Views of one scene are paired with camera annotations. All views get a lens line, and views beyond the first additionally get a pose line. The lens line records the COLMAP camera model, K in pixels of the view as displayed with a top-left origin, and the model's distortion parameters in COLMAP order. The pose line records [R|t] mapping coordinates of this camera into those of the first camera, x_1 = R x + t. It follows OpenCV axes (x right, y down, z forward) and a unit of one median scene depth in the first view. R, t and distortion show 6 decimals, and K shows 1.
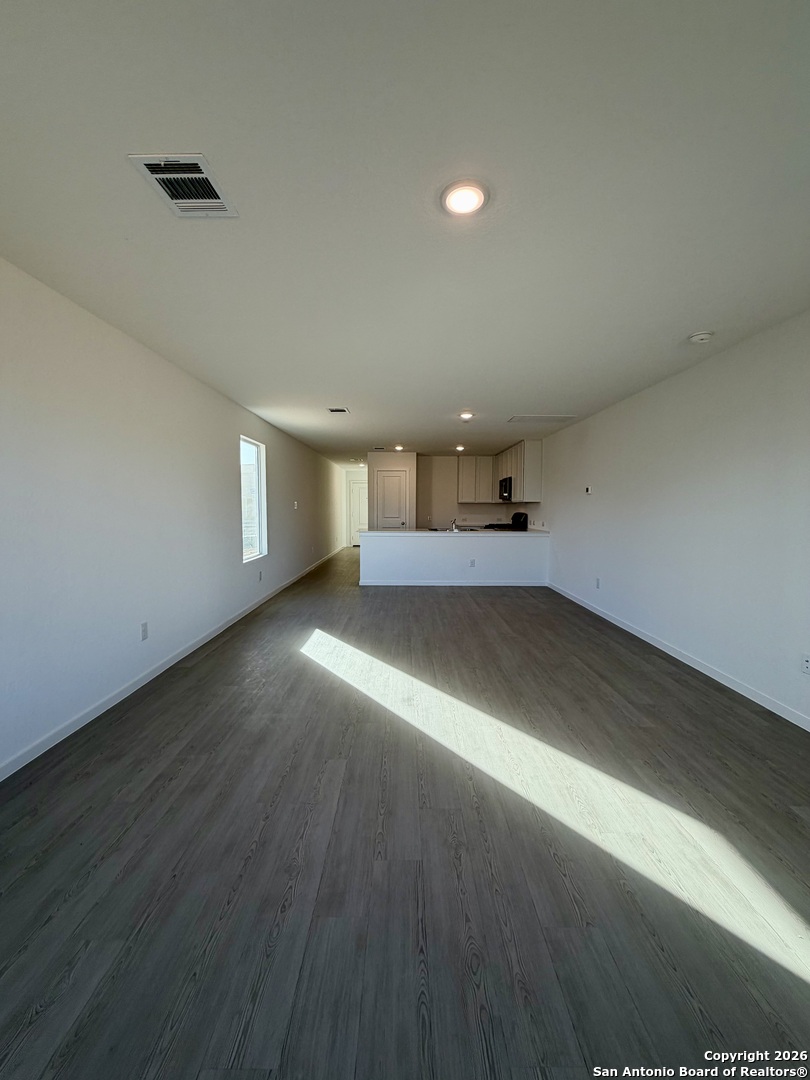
lens RADIAL K [[432.1, 0, 404.4], [0, 432.1, 535.5], [0, 0, 1]] dist [-0.002293, 0.000618]
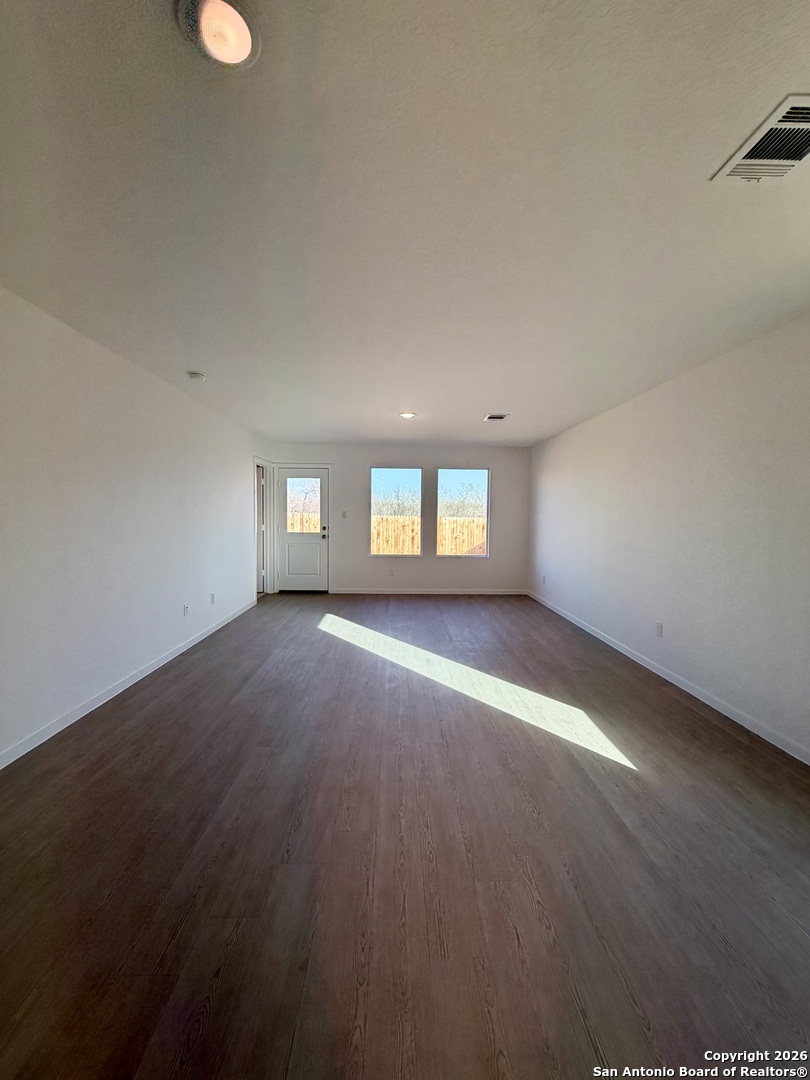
lens RADIAL K [[432.1, 0, 405.7], [0, 432.1, 535.4], [0, 0, 1]] dist [-0.002293, 0.000618]
pose [[-0.999518, -0.015261, -0.027033, 0.098057], [-0.018226, 0.993420, 0.113069, -0.126043], [0.025129, 0.113507, -0.993219, 1.797755]]
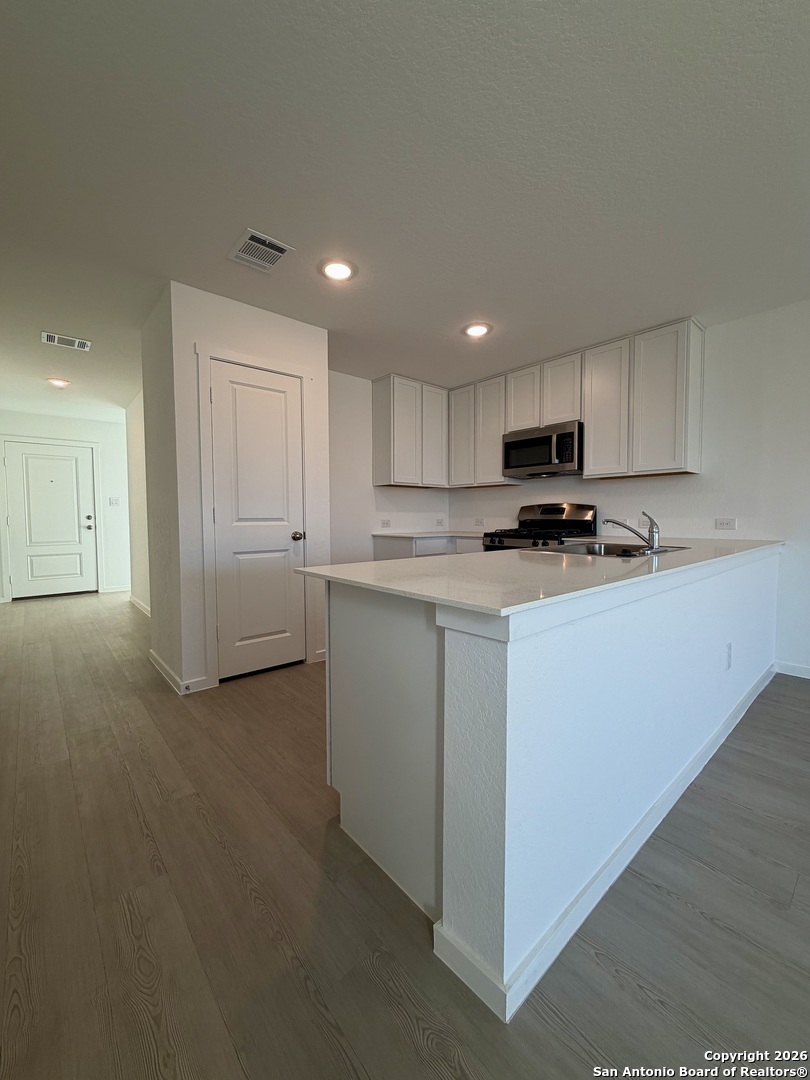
lens RADIAL K [[432.1, 0, 406.1], [0, 432.1, 535.9], [0, 0, 1]] dist [-0.002293, 0.000618]
pose [[0.753873, -0.038217, 0.655908, -0.393281], [0.051782, 0.998658, -0.001329, -0.058798], [-0.654976, 0.034966, 0.754840, 1.754479]]
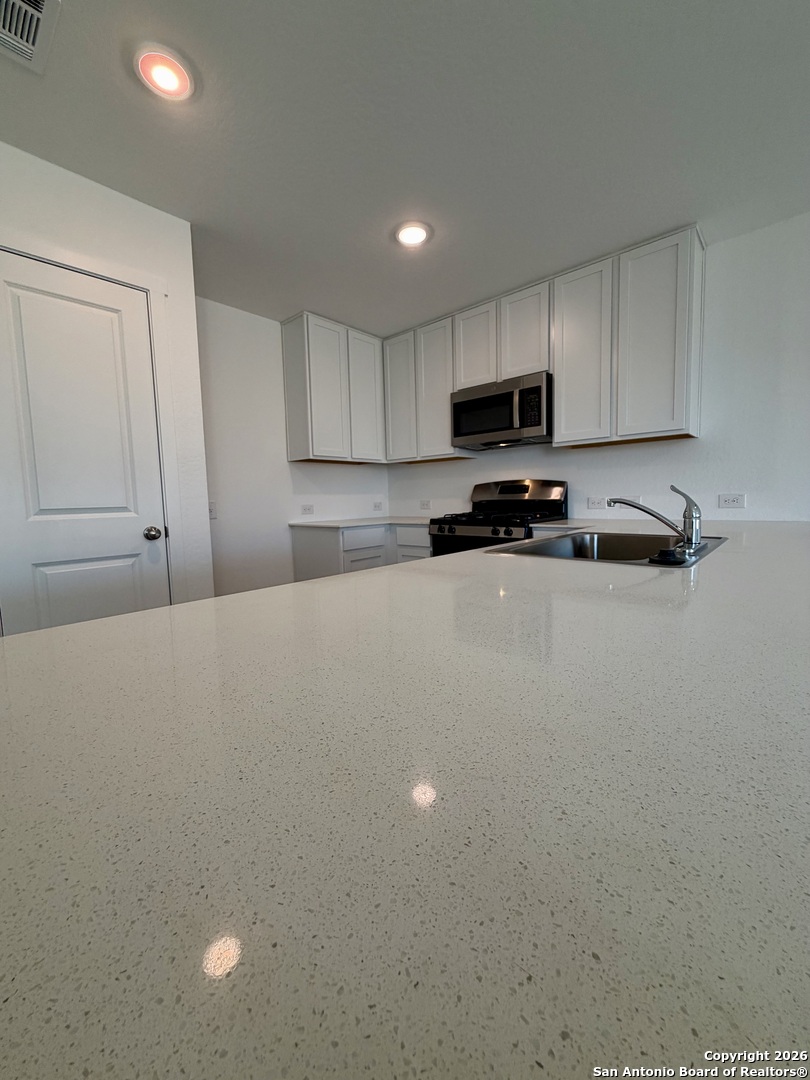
lens RADIAL K [[432.1, 0, 406.5], [0, 432.1, 535.0], [0, 0, 1]] dist [-0.002293, 0.000618]
pose [[0.670617, -0.085974, 0.736804, -0.197115], [0.078417, 0.995912, 0.044835, -0.067683], [-0.737647, 0.027711, 0.674618, 1.904532]]
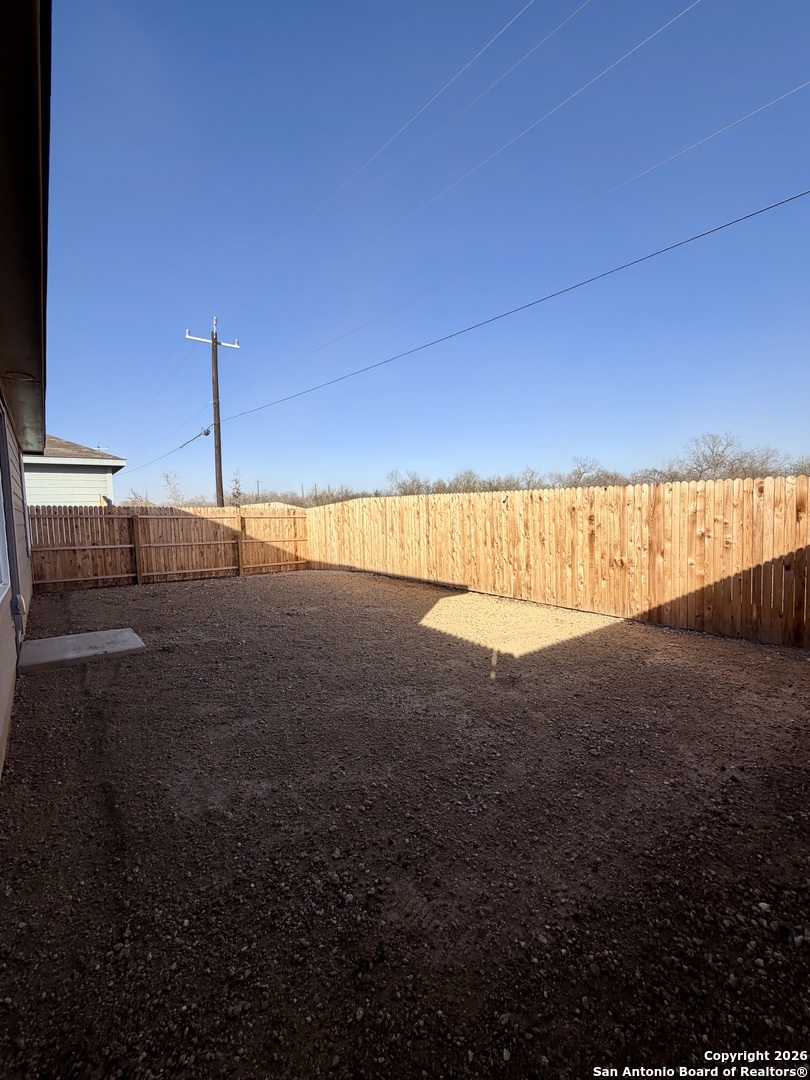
lens RADIAL K [[432.1, 0, 406.1], [0, 432.1, 535.9], [0, 0, 1]] dist [-0.002293, 0.000618]
pose [[-0.644425, -0.029338, 0.764105, -0.882439], [0.080200, 0.991159, 0.105695, 0.077407], [-0.760450, 0.129394, -0.636375, -0.234734]]
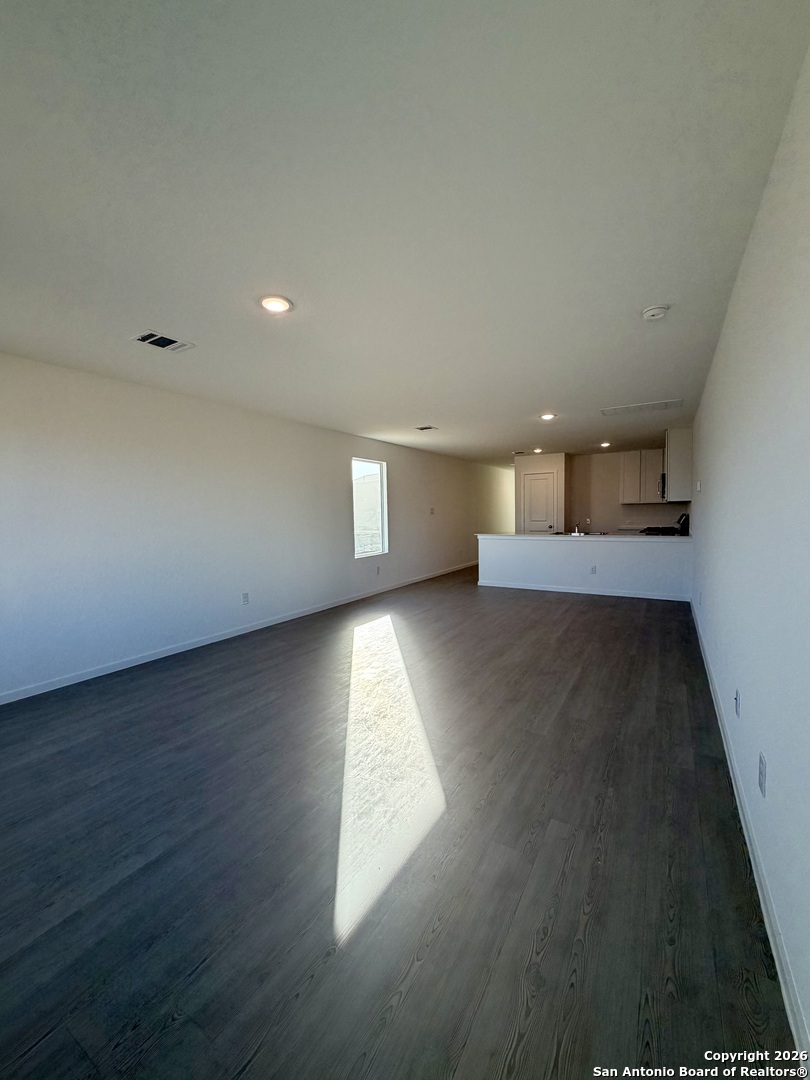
lens RADIAL K [[432.1, 0, 402.6], [0, 432.1, 535.0], [0, 0, 1]] dist [-0.002293, 0.000618]
pose [[0.851442, 0.008011, -0.524388, 0.562502], [-0.013170, 0.999895, -0.006110, 0.001534], [0.524284, 0.012109, 0.851458, -0.002499]]
